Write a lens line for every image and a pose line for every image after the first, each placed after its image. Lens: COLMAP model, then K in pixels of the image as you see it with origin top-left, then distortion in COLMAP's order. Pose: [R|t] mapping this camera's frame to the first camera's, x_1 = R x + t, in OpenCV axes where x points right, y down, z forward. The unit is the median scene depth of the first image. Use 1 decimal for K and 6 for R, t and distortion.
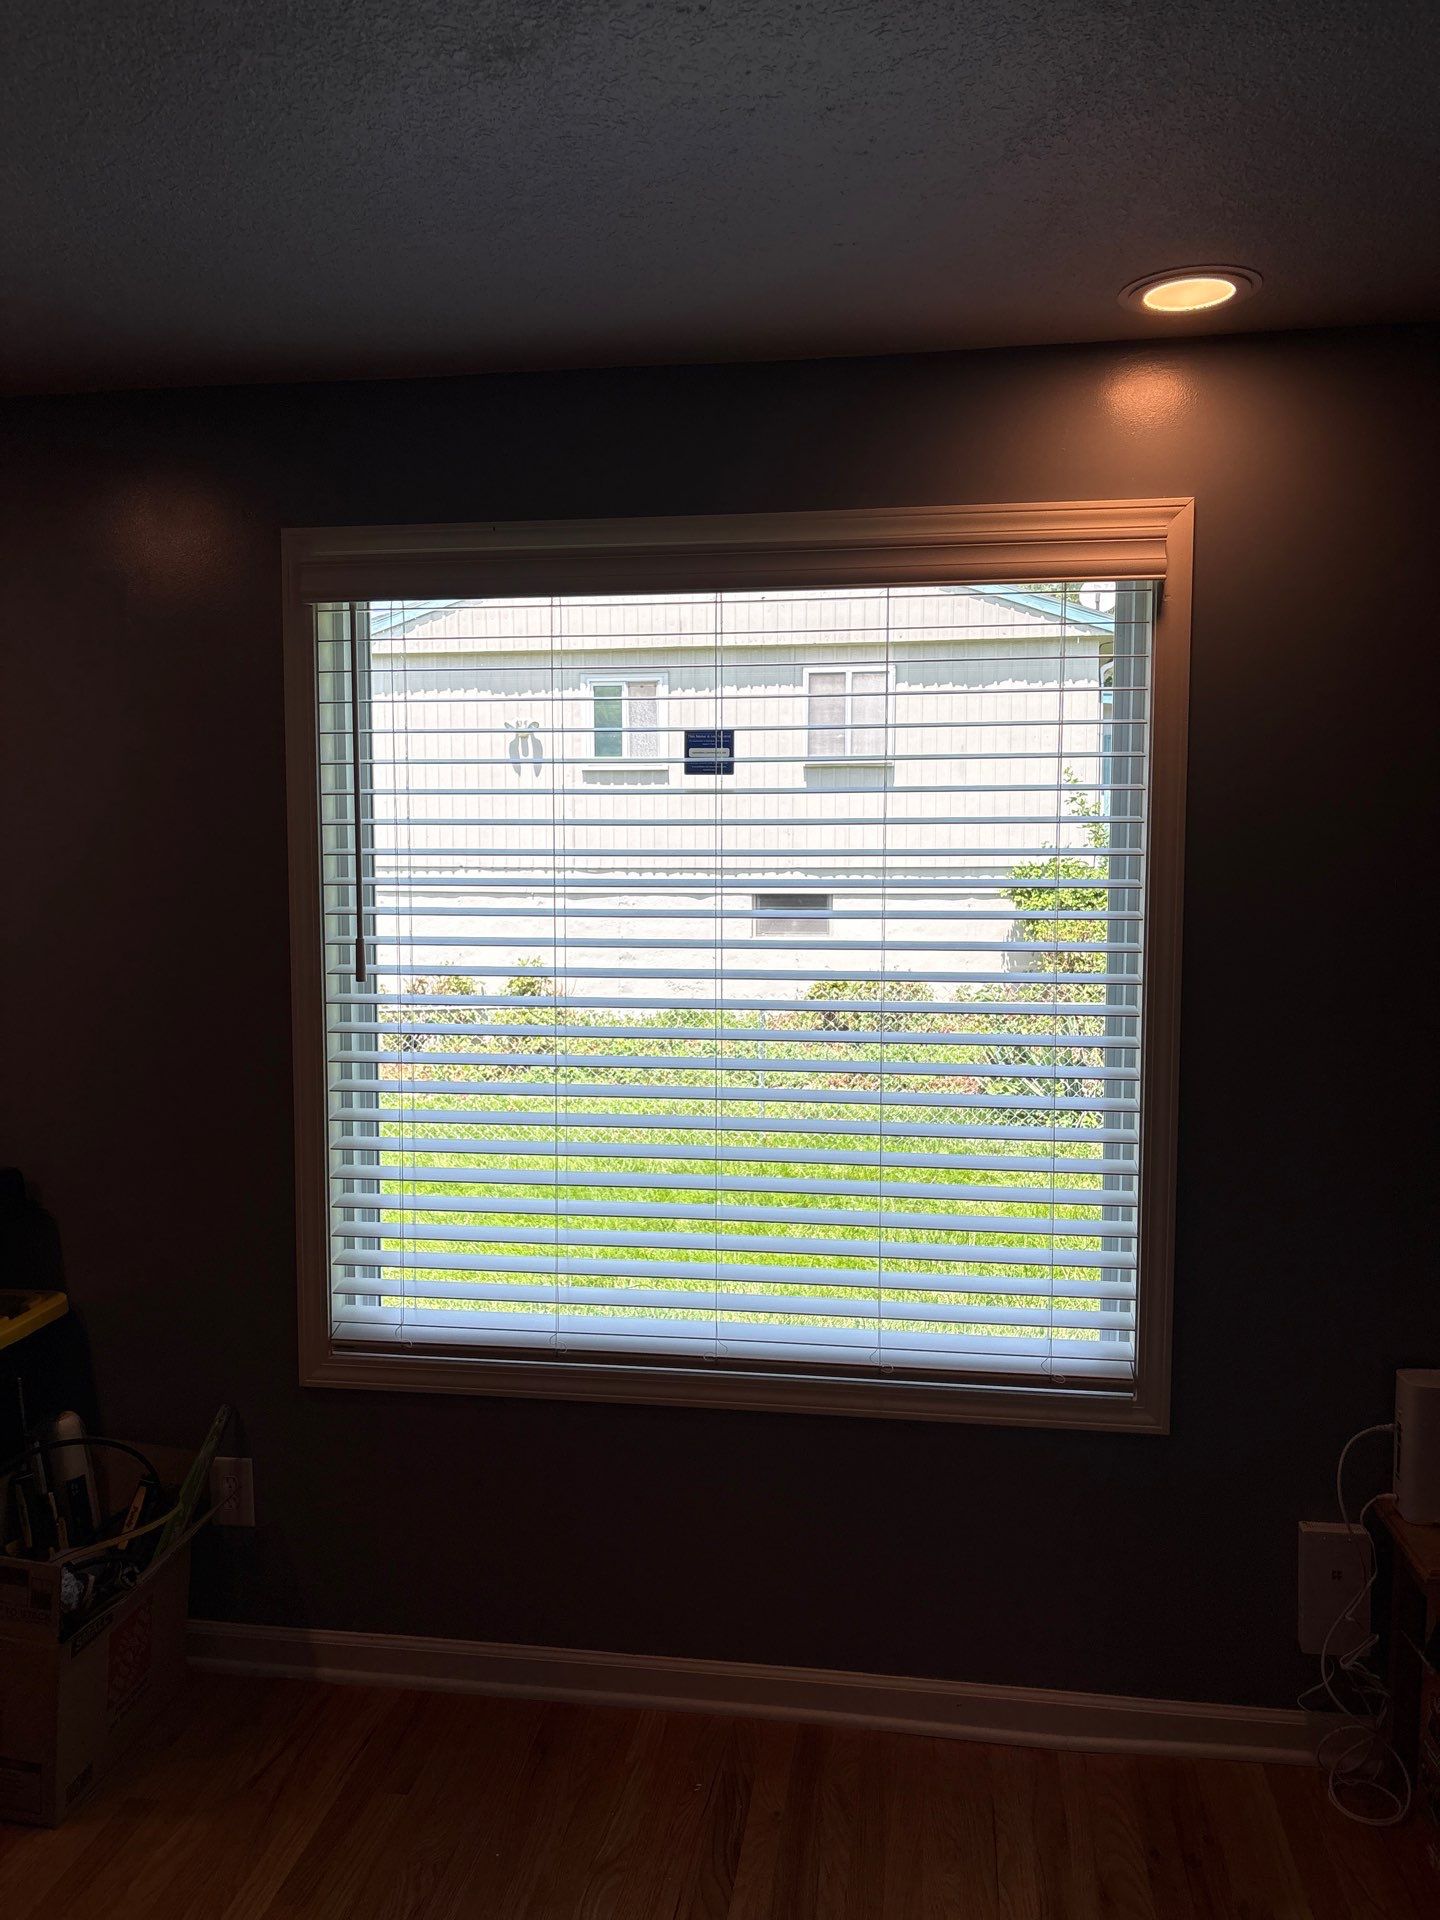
lens RADIAL K [[1452.1, 0, 720.0], [0, 1452.1, 960.0], [0, 0, 1]] dist [0.075871, -0.076823]
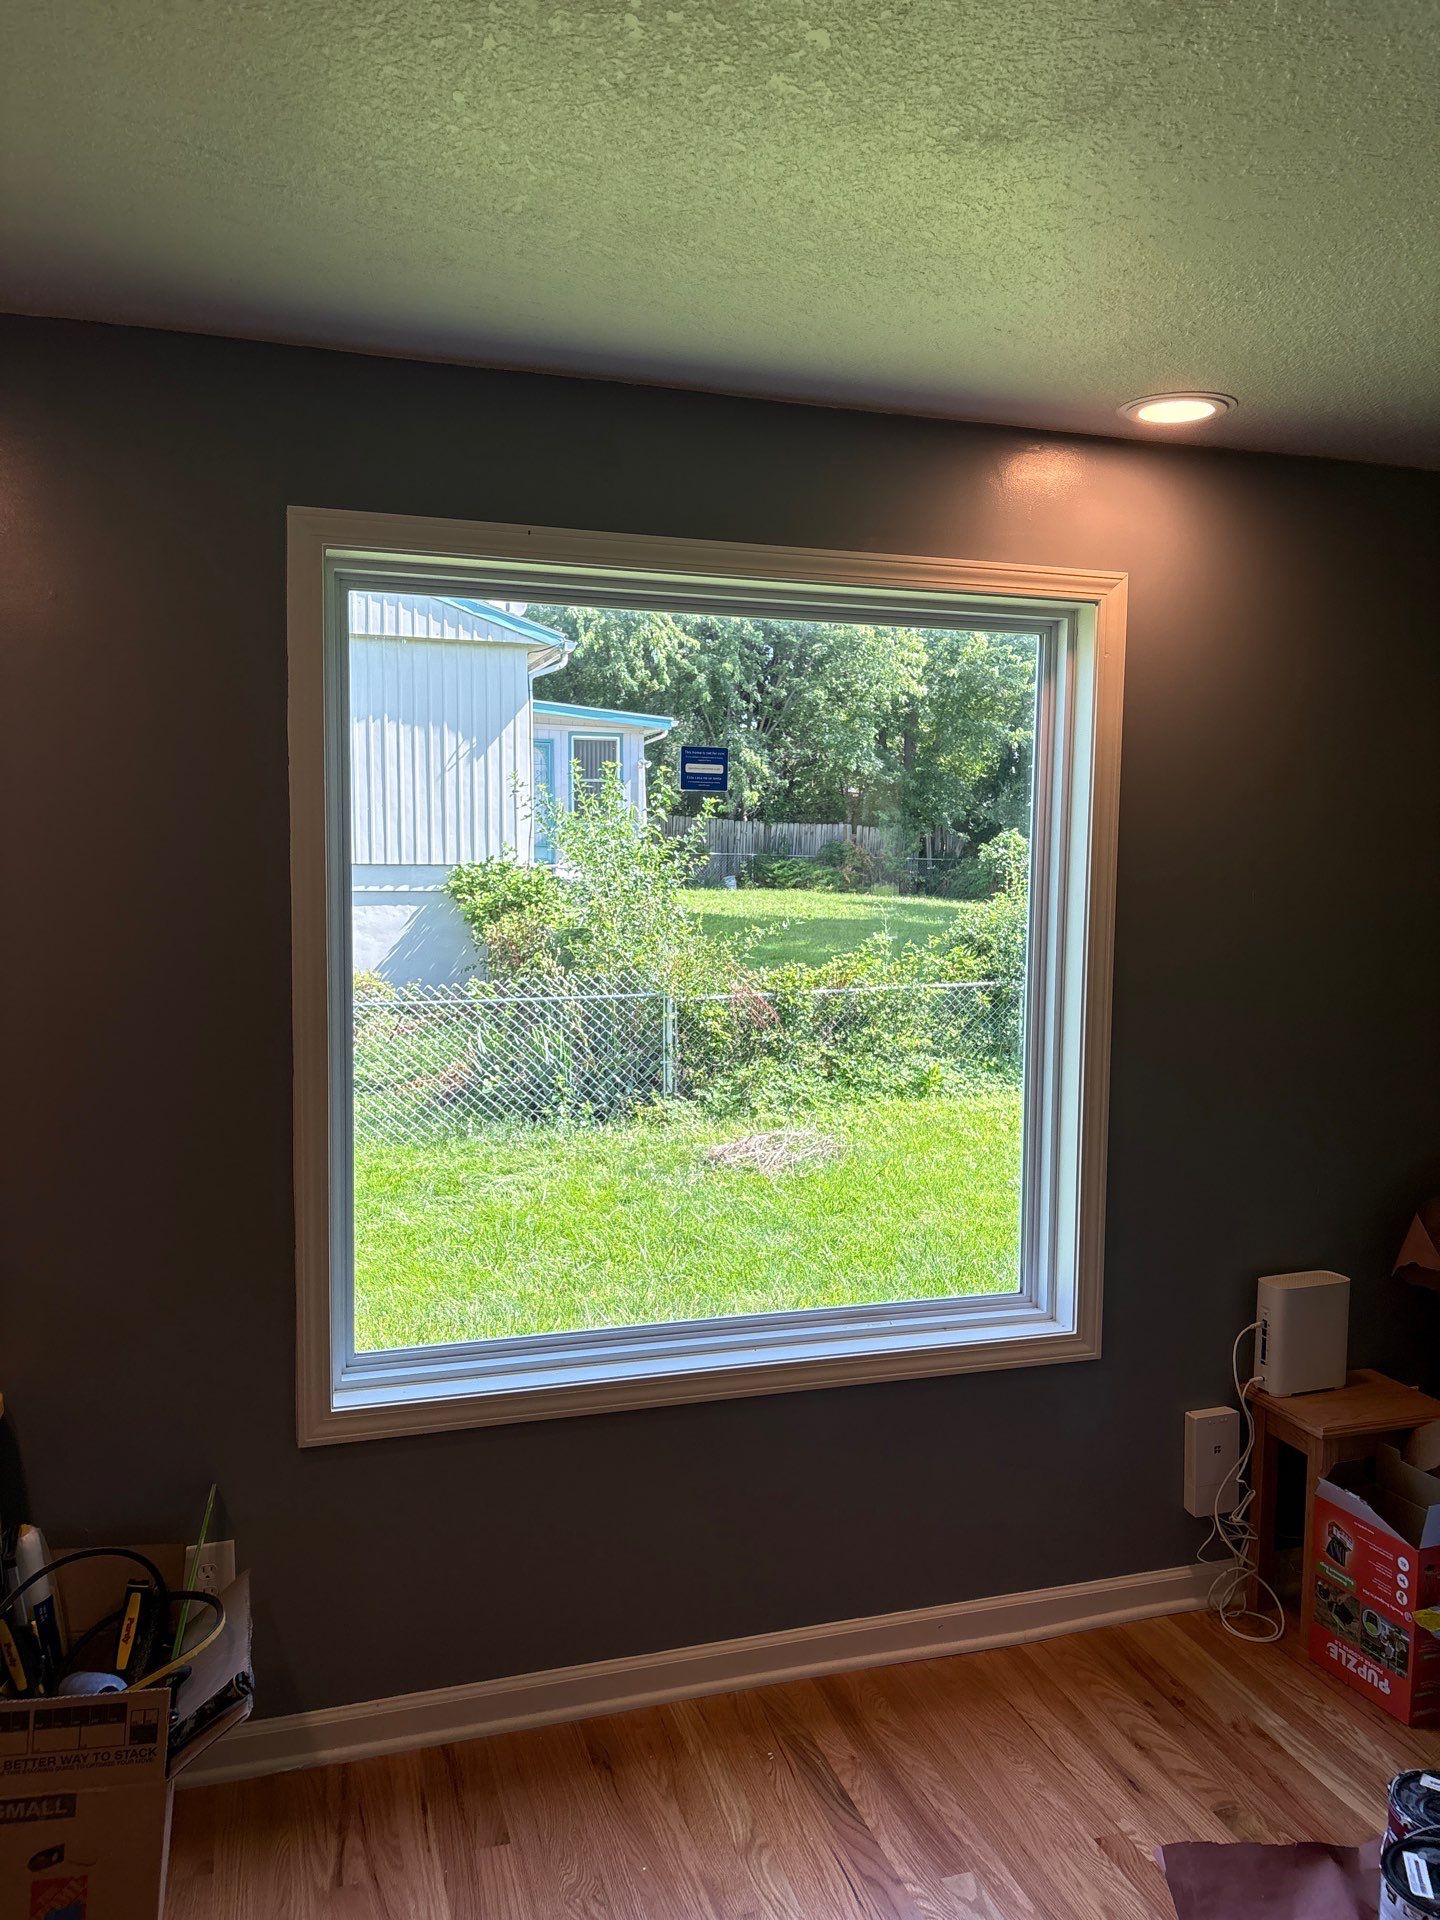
lens RADIAL K [[1448.8, 0, 720.0], [0, 1448.8, 960.0], [0, 0, 1]] dist [0.029497, -0.001104]
pose [[0.897416, -0.023841, 0.440540, -0.467236], [0.025082, 0.999681, 0.003005, -0.009302], [-0.440471, 0.008353, 0.897728, 0.073970]]
